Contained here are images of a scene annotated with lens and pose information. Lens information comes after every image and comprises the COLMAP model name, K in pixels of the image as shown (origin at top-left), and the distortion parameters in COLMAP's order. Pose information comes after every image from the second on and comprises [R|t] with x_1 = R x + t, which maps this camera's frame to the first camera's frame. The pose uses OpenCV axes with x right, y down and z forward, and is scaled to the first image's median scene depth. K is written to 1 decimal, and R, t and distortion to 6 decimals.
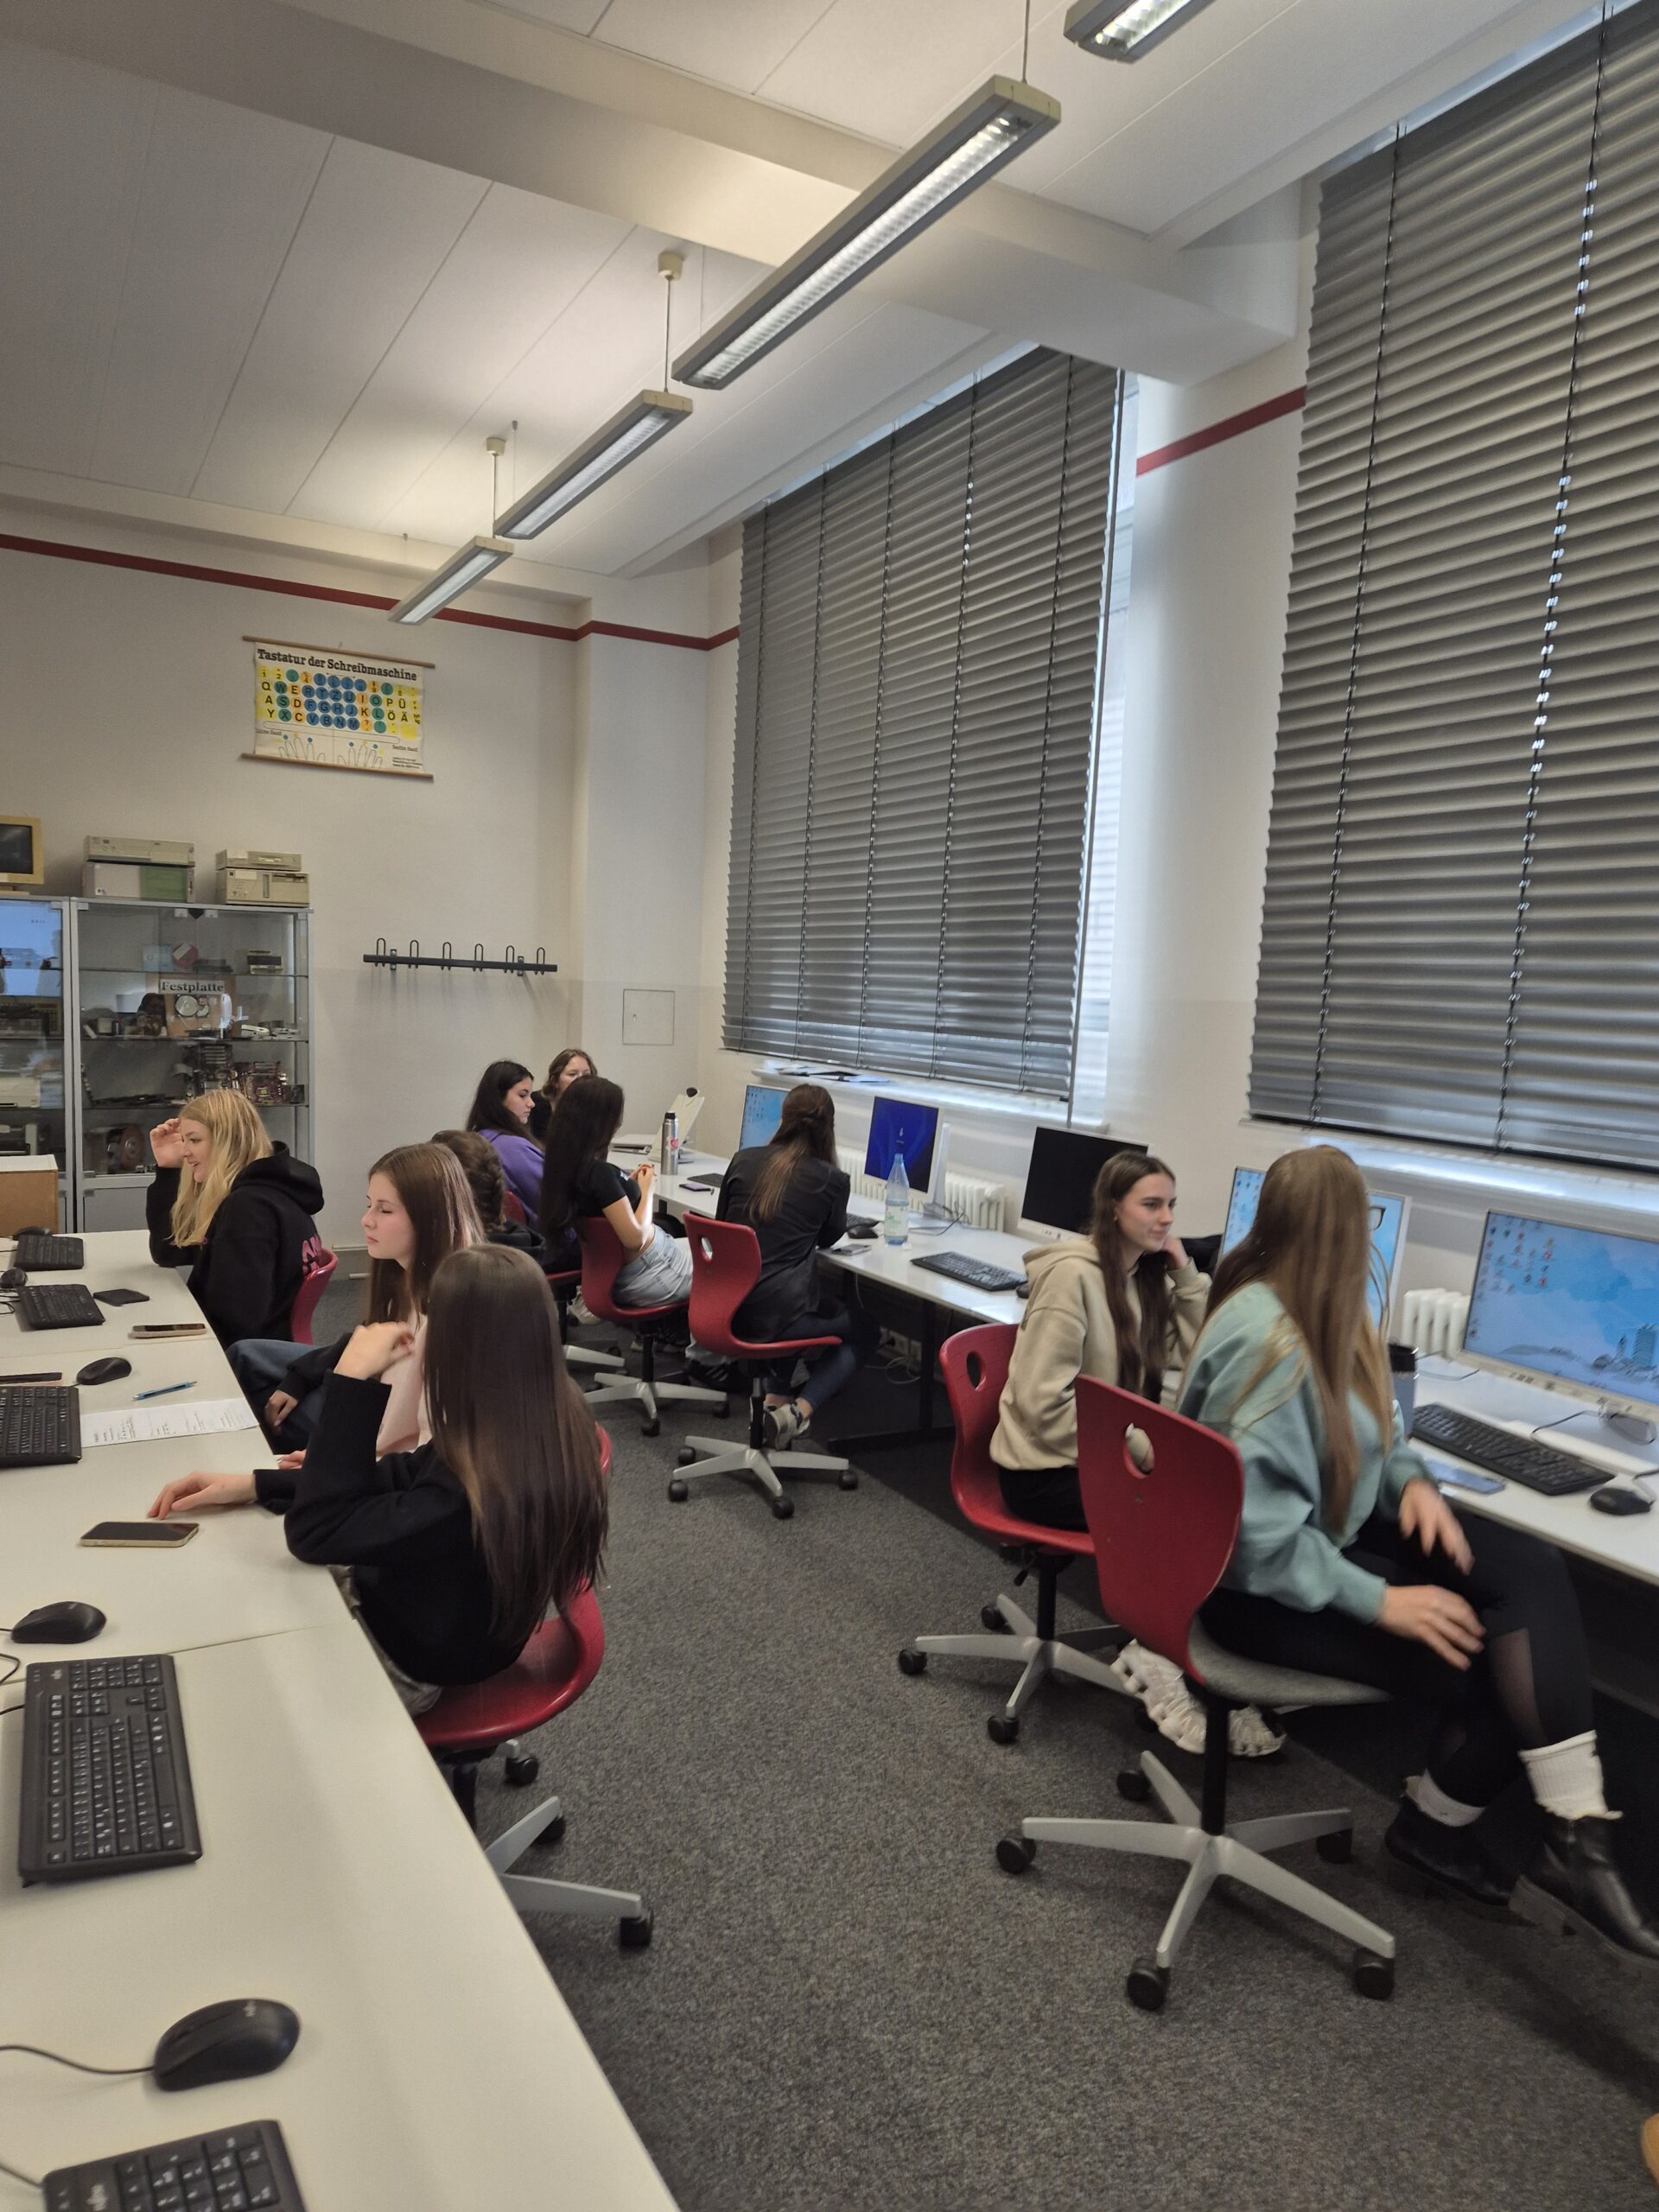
lens RADIAL K [[1476.8, 0, 820.9], [0, 1476.8, 1123.1], [0, 0, 1]] dist [0.077457, -0.060694]
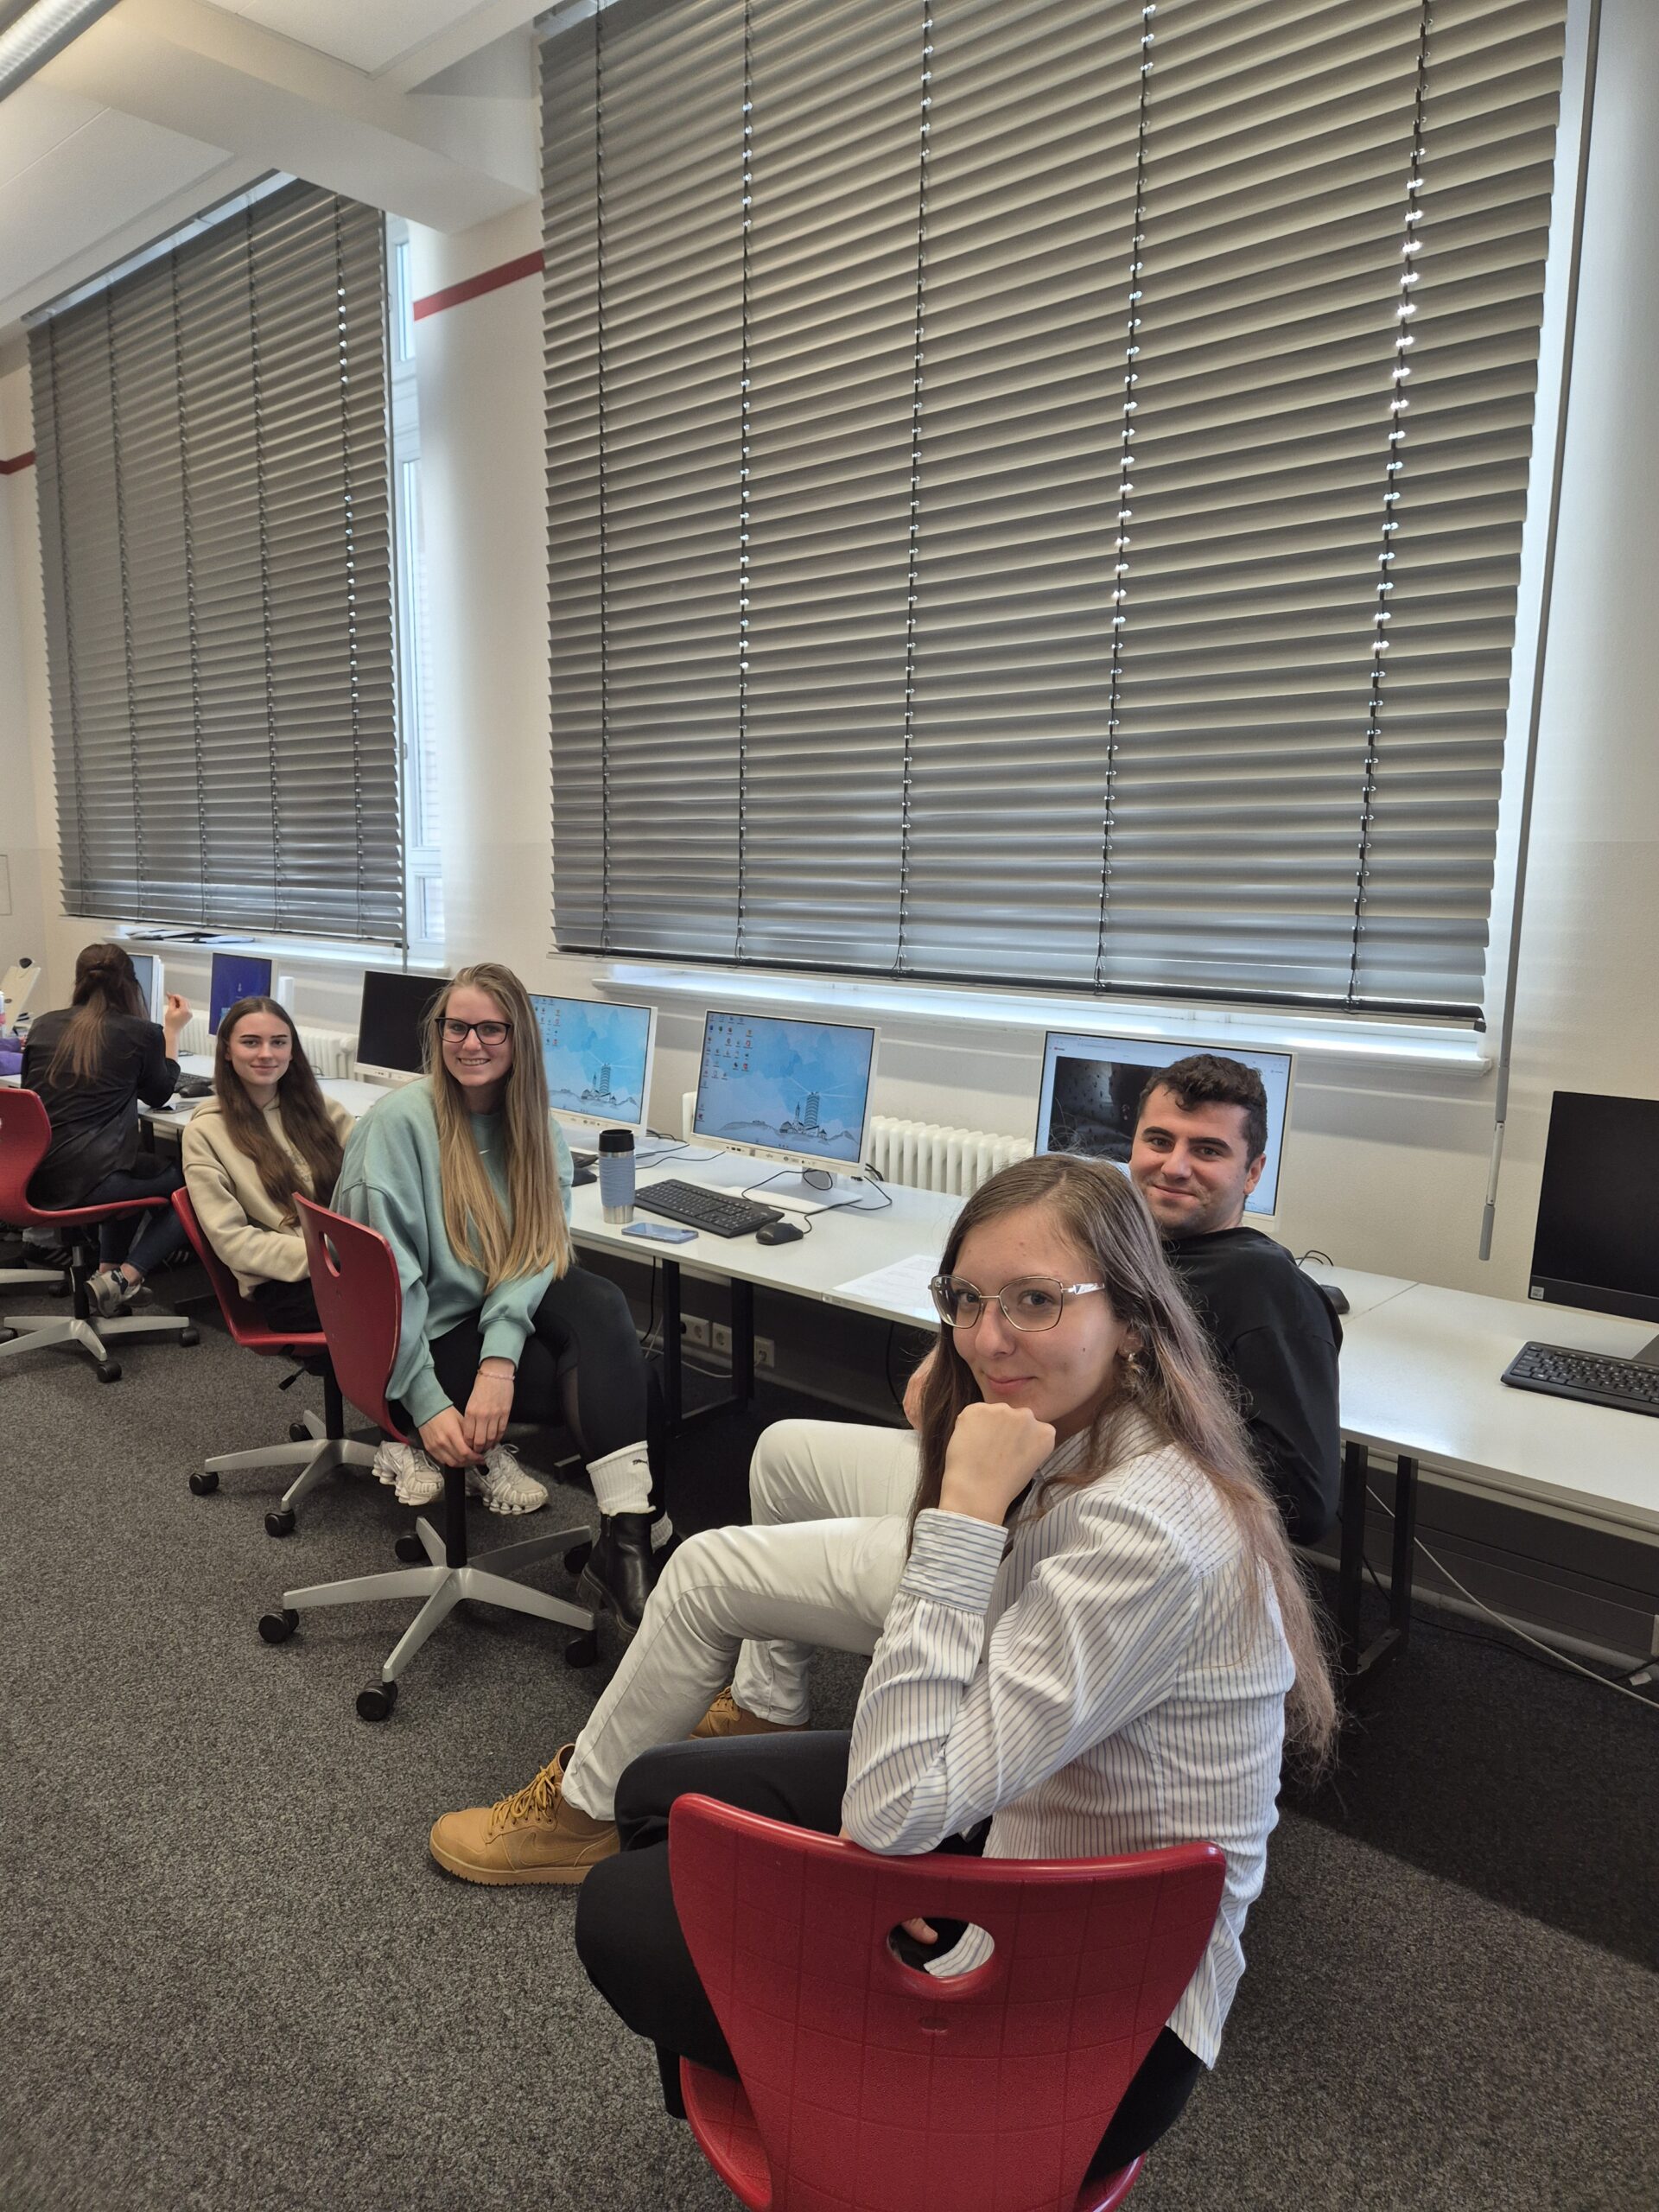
lens RADIAL K [[1476.8, 0, 845.9], [0, 1476.8, 1091.3], [0, 0, 1]] dist [0.077457, -0.060694]
pose [[0.941714, -0.088978, 0.324434, 0.114803], [0.066652, 0.994619, 0.079312, 0.024648], [-0.329745, -0.053065, 0.942578, -0.081612]]
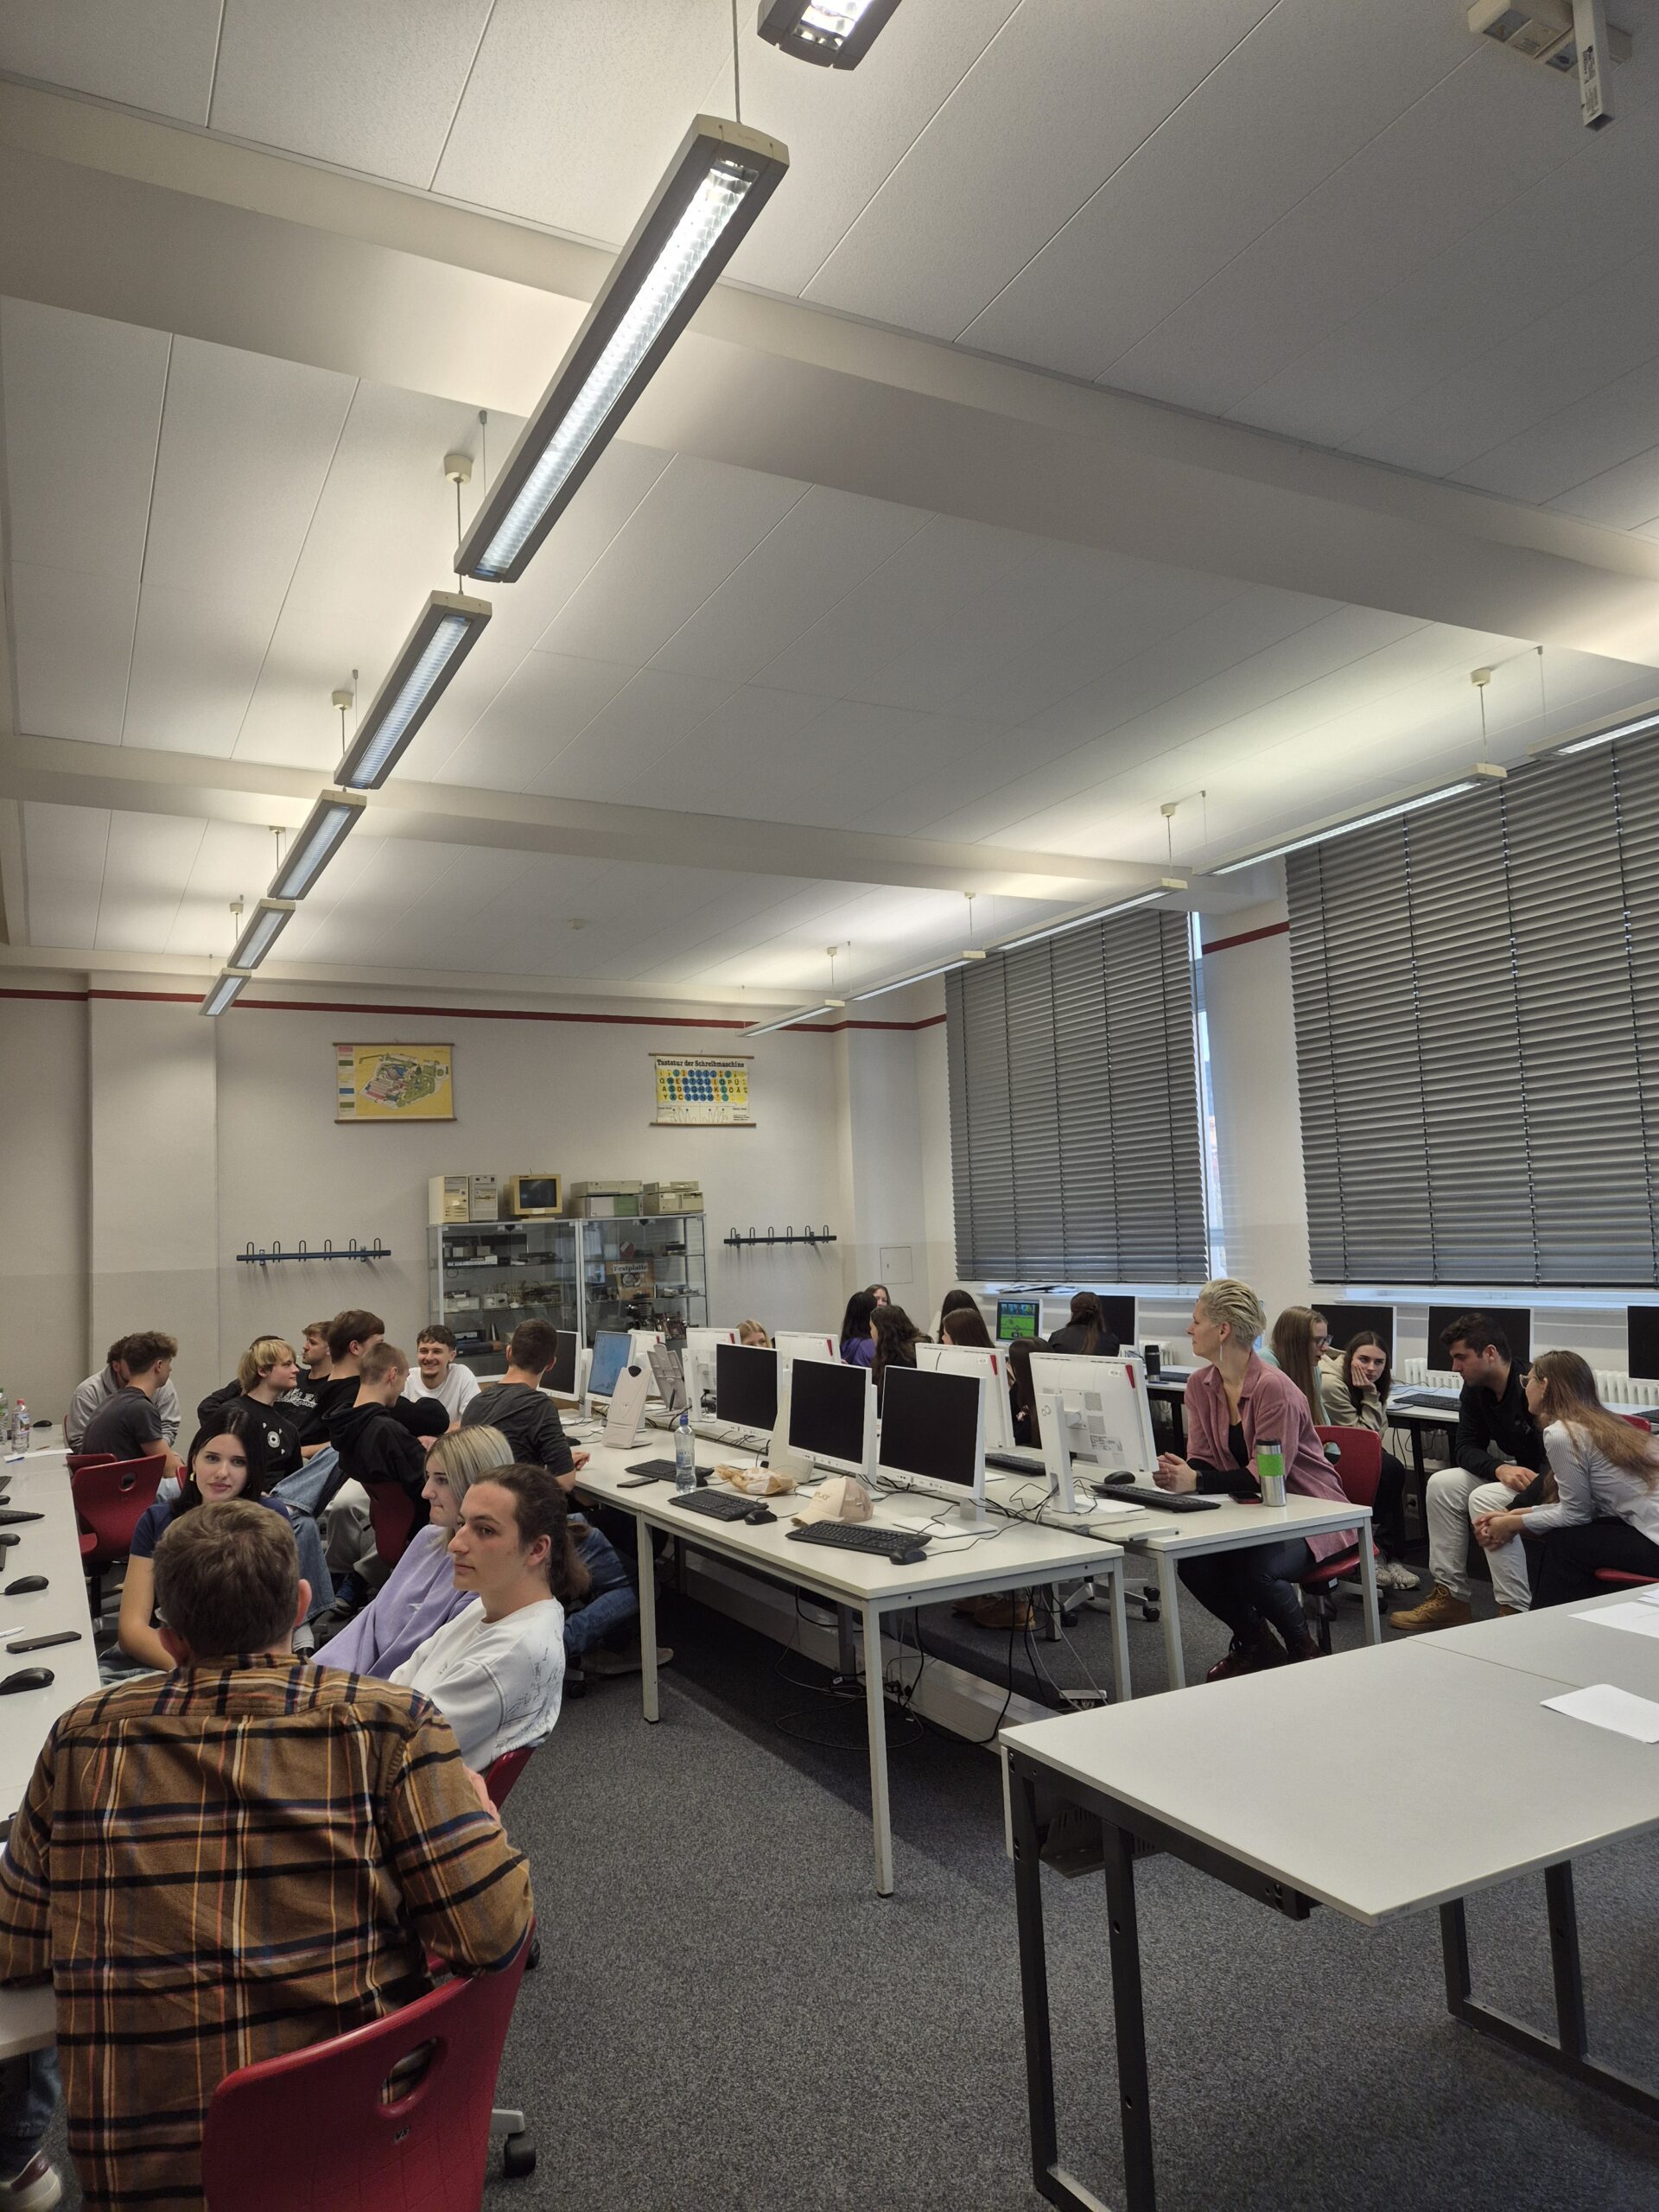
lens RADIAL K [[1476.8, 0, 825.7], [0, 1476.8, 1105.4], [0, 0, 1]] dist [0.077457, -0.060694]
pose [[0.996792, -0.079429, 0.009804, -0.314758], [0.079865, 0.979311, -0.185937, 0.073527], [0.005168, 0.186123, 0.982513, -0.868768]]
